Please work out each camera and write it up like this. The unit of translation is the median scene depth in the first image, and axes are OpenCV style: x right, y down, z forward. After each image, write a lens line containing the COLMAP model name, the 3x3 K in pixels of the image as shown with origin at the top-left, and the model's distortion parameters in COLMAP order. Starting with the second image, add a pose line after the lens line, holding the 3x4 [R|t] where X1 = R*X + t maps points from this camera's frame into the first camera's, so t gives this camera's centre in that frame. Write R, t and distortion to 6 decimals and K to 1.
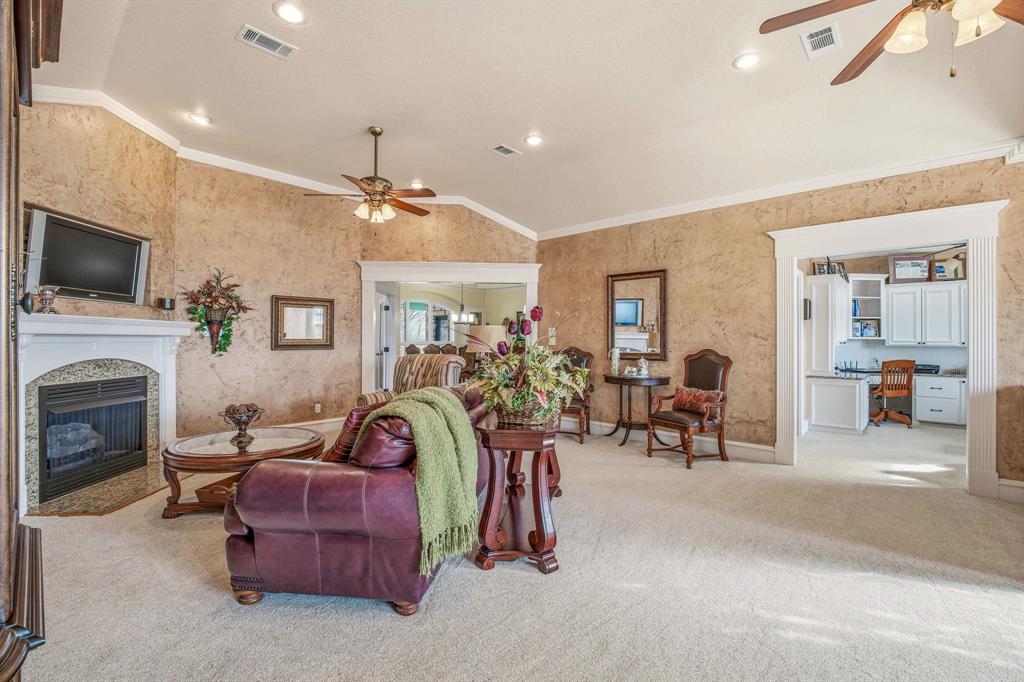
lens RADIAL K [[441.6, 0, 517.3], [0, 441.6, 337.5], [0, 0, 1]] dist [-0.019299, 0.000226]
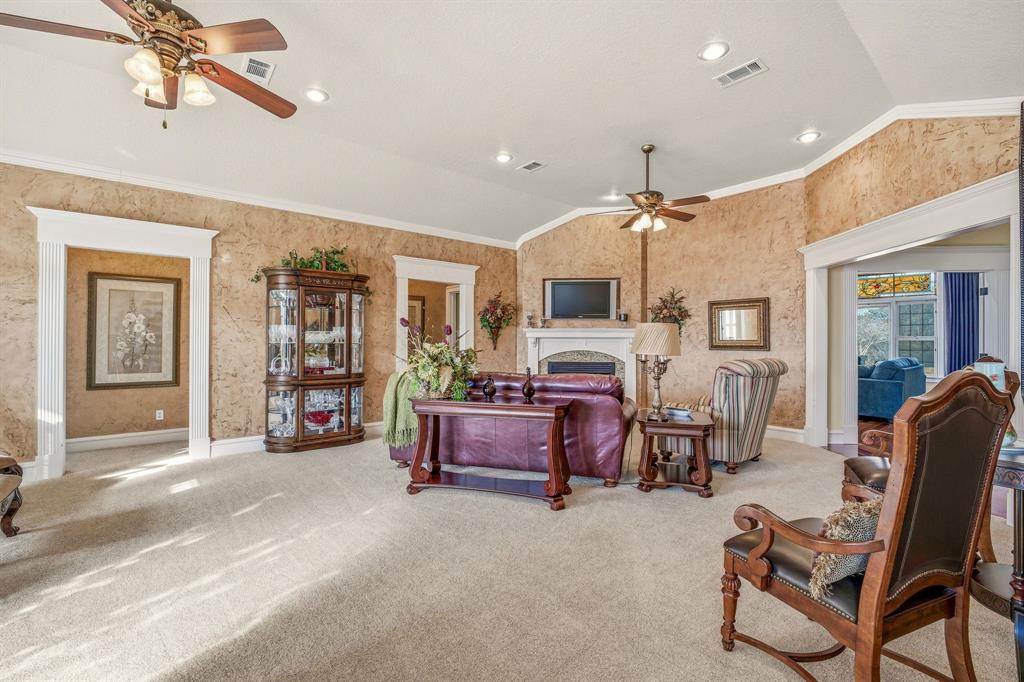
lens RADIAL K [[441.6, 0, 517.3], [0, 441.6, 337.5], [0, 0, 1]] dist [-0.019299, 0.000226]
pose [[-0.146241, -0.008781, -0.989210, 0.679471], [0.000527, 0.999960, -0.008955, 0.007248], [0.989249, -0.001831, -0.146231, 0.711343]]
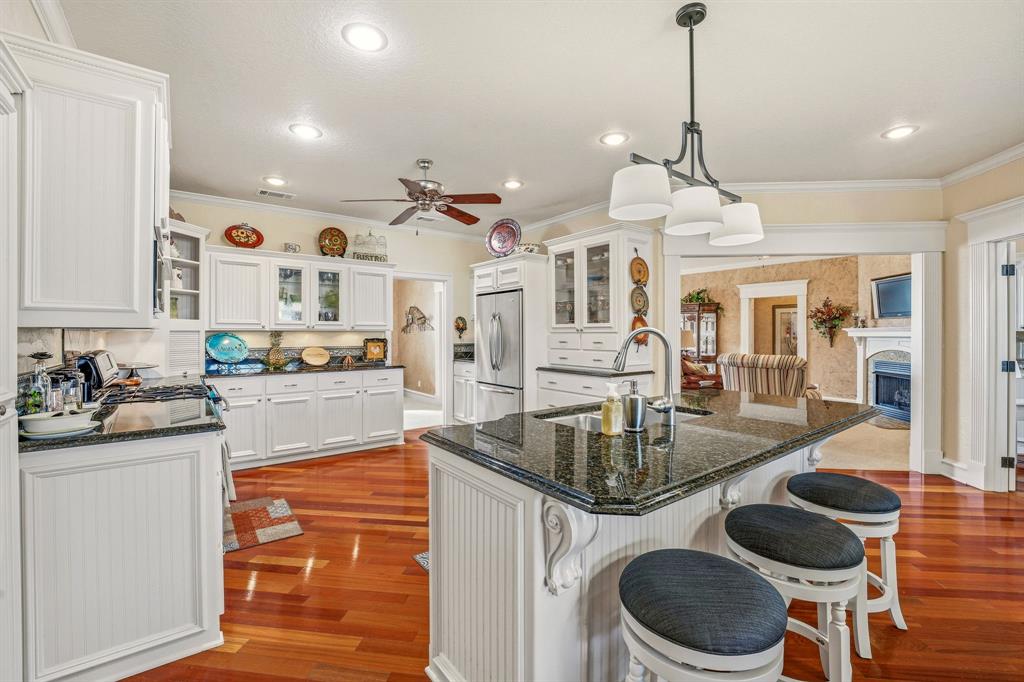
lens RADIAL K [[441.6, 0, 517.3], [0, 441.6, 337.5], [0, 0, 1]] dist [-0.019299, 0.000226]
pose [[-0.984808, -0.003549, 0.173609, 0.189696], [-0.002678, 0.999983, 0.005252, -0.007061], [-0.173625, 0.004707, -0.984801, 2.149795]]
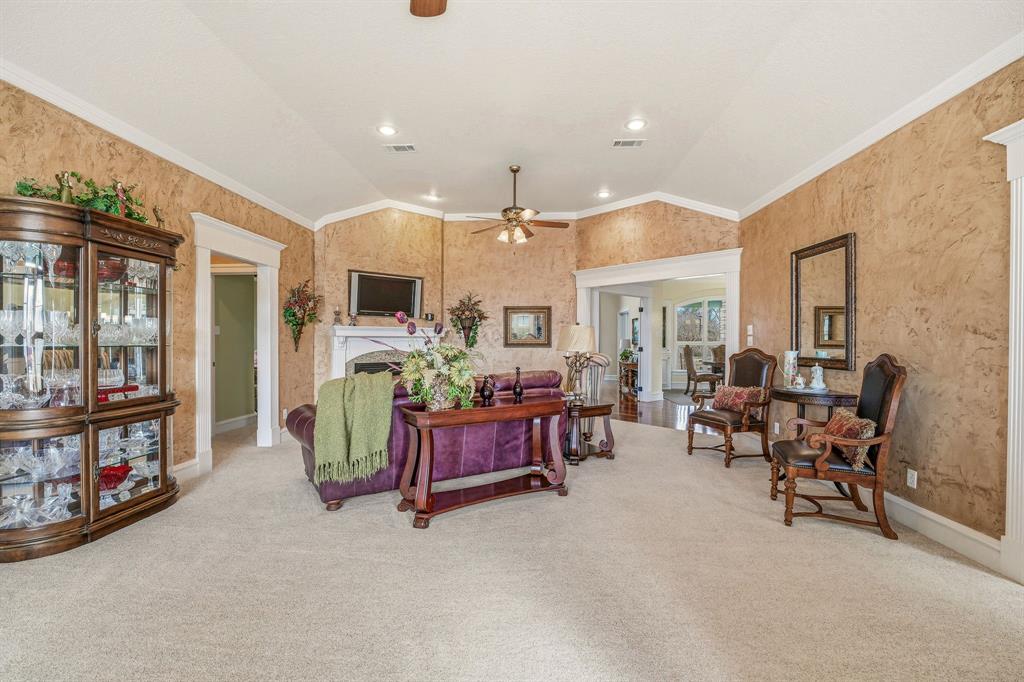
lens RADIAL K [[437.0, 0, 517.3], [0, 437.0, 342.0], [0, 0, 1]] dist [-0.019192, 0.000256]
pose [[0.631470, 0.003368, -0.775393, 0.530988], [0.002583, 0.999976, 0.006447, 0.004219], [0.775396, -0.006074, 0.631447, 0.198515]]
